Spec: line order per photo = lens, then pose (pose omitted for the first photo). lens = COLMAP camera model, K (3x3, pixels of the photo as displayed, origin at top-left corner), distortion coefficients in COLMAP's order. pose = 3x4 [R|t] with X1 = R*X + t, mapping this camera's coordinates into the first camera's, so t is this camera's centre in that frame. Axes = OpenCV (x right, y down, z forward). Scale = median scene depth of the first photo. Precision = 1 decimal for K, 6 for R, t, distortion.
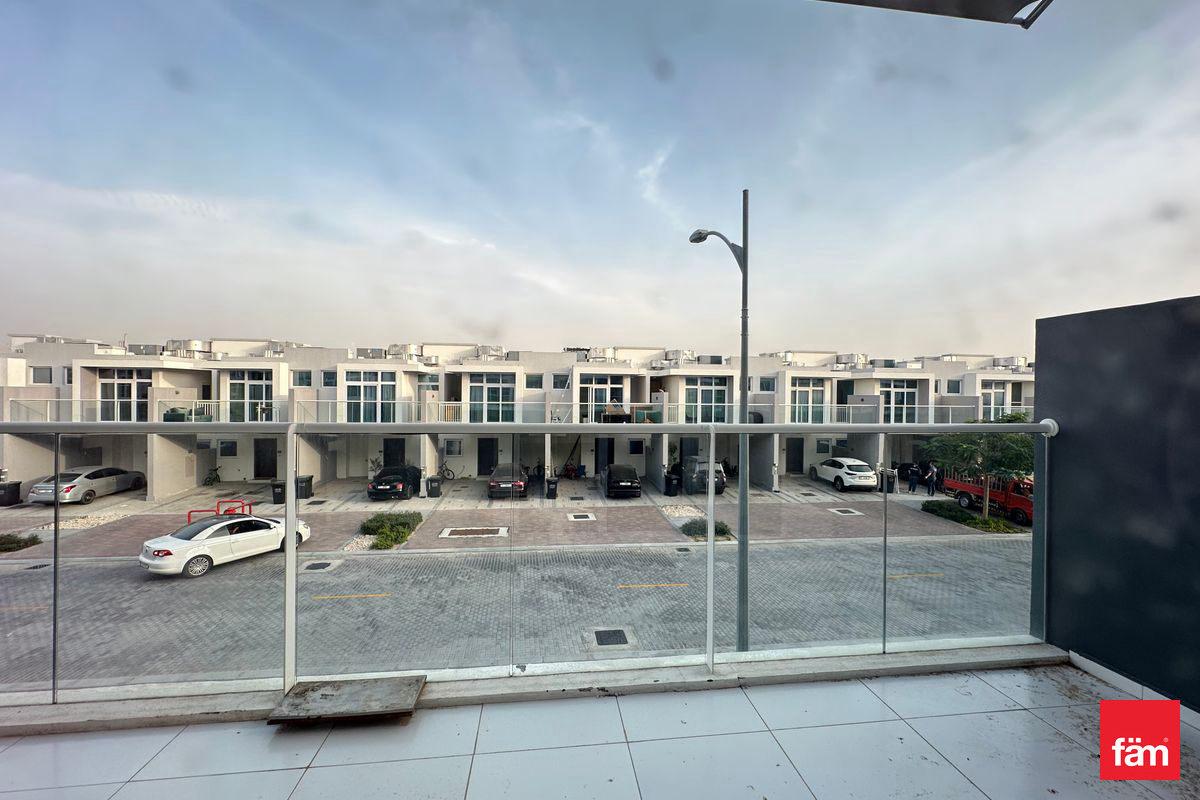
lens RADIAL K [[479.3, 0, 598.6], [0, 479.3, 400.0], [0, 0, 1]] dist [-0.002611, 0.000405]
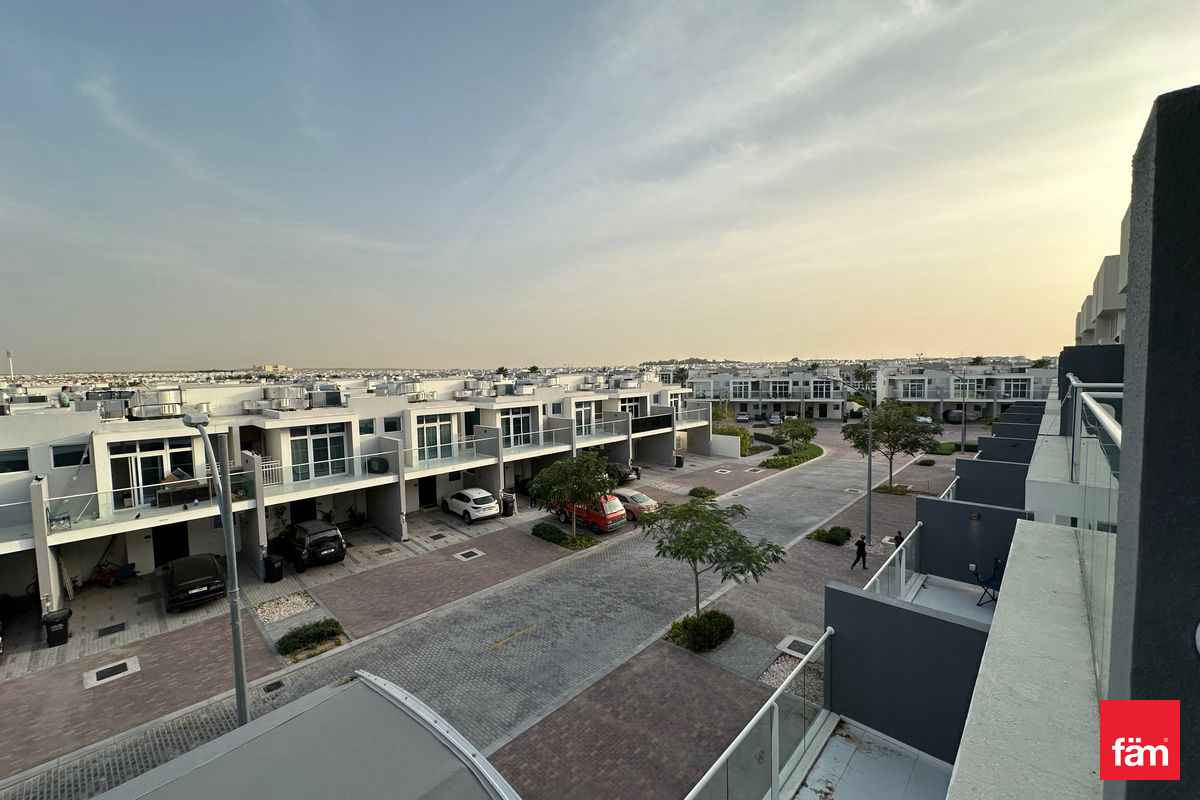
lens RADIAL K [[479.3, 0, 598.6], [0, 479.3, 400.0], [0, 0, 1]] dist [-0.002611, 0.000405]
pose [[0.770786, -0.063916, 0.633880, 0.077946], [0.033810, 0.997656, 0.059485, -0.140577], [-0.636196, -0.024419, 0.771141, 0.012774]]
